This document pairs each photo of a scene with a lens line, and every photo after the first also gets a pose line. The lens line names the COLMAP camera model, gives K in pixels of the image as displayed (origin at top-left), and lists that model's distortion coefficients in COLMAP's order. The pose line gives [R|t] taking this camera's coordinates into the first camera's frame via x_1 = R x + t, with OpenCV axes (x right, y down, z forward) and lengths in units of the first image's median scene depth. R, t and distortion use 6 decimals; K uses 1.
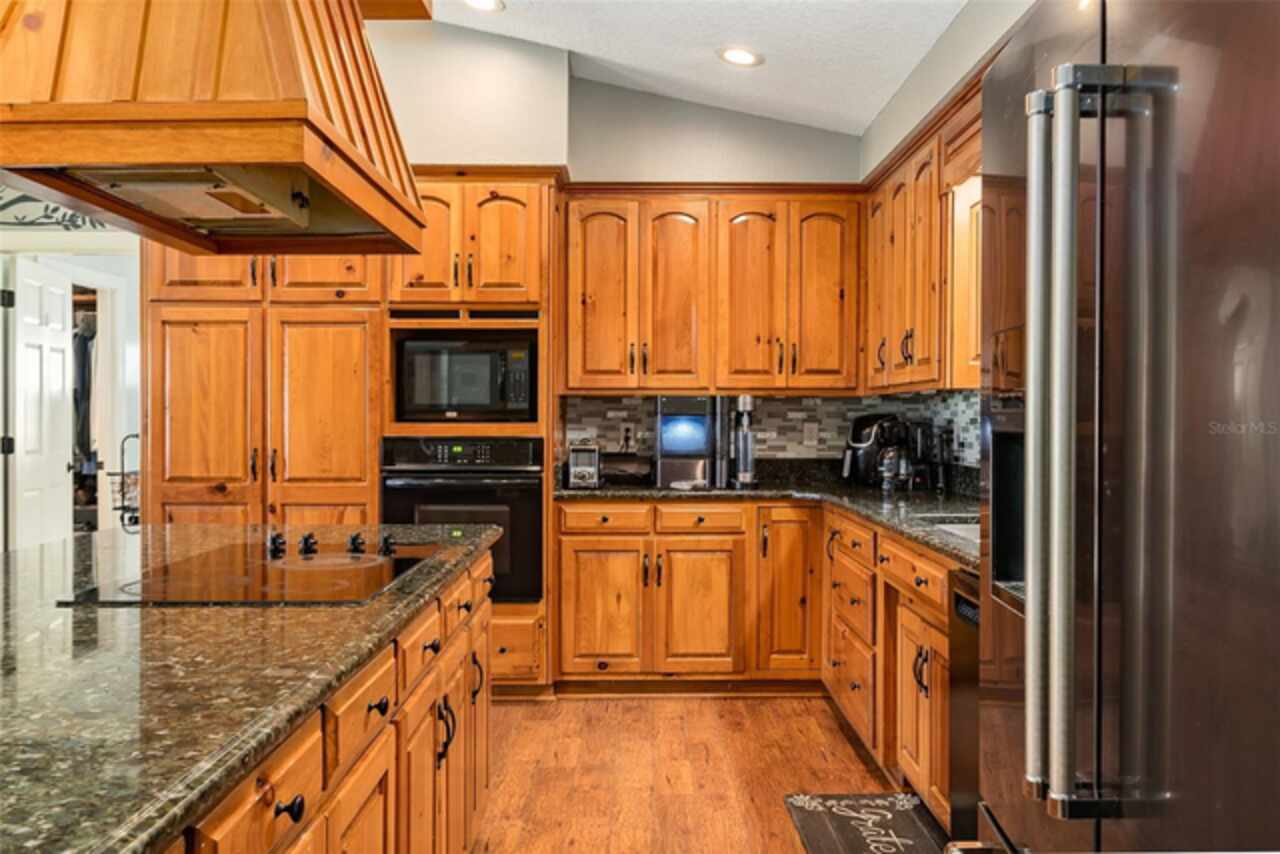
lens RADIAL K [[981.2, 0, 639.7], [0, 981.2, 425.5], [0, 0, 1]] dist [0.003773, -0.000863]
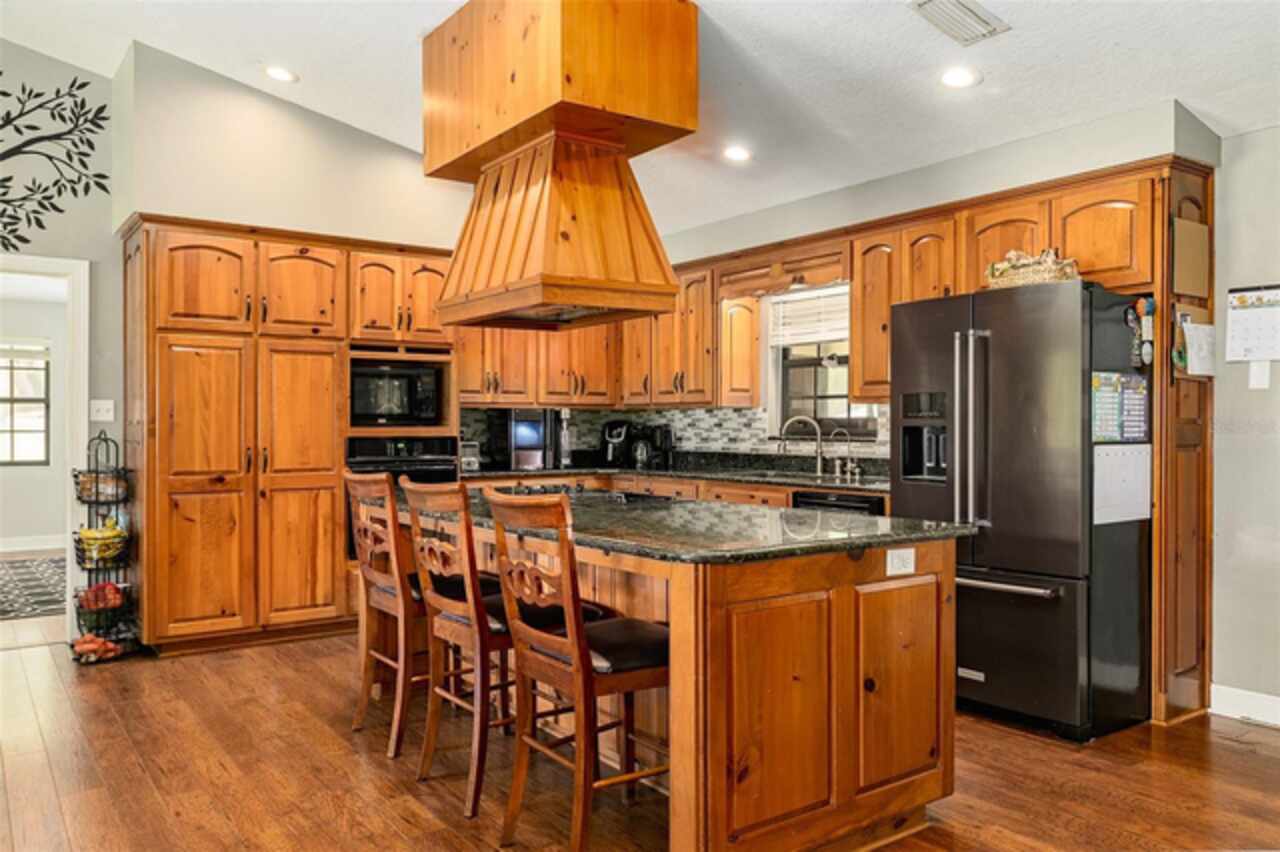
lens RADIAL K [[957.4, 0, 639.8], [0, 957.4, 426.4], [0, 0, 1]] dist [0.000190, 0.000896]
pose [[0.815898, -0.003392, 0.578186, -0.696506], [0.008017, 0.999953, -0.005447, 0.006660], [-0.578141, 0.009080, 0.815887, -0.316915]]
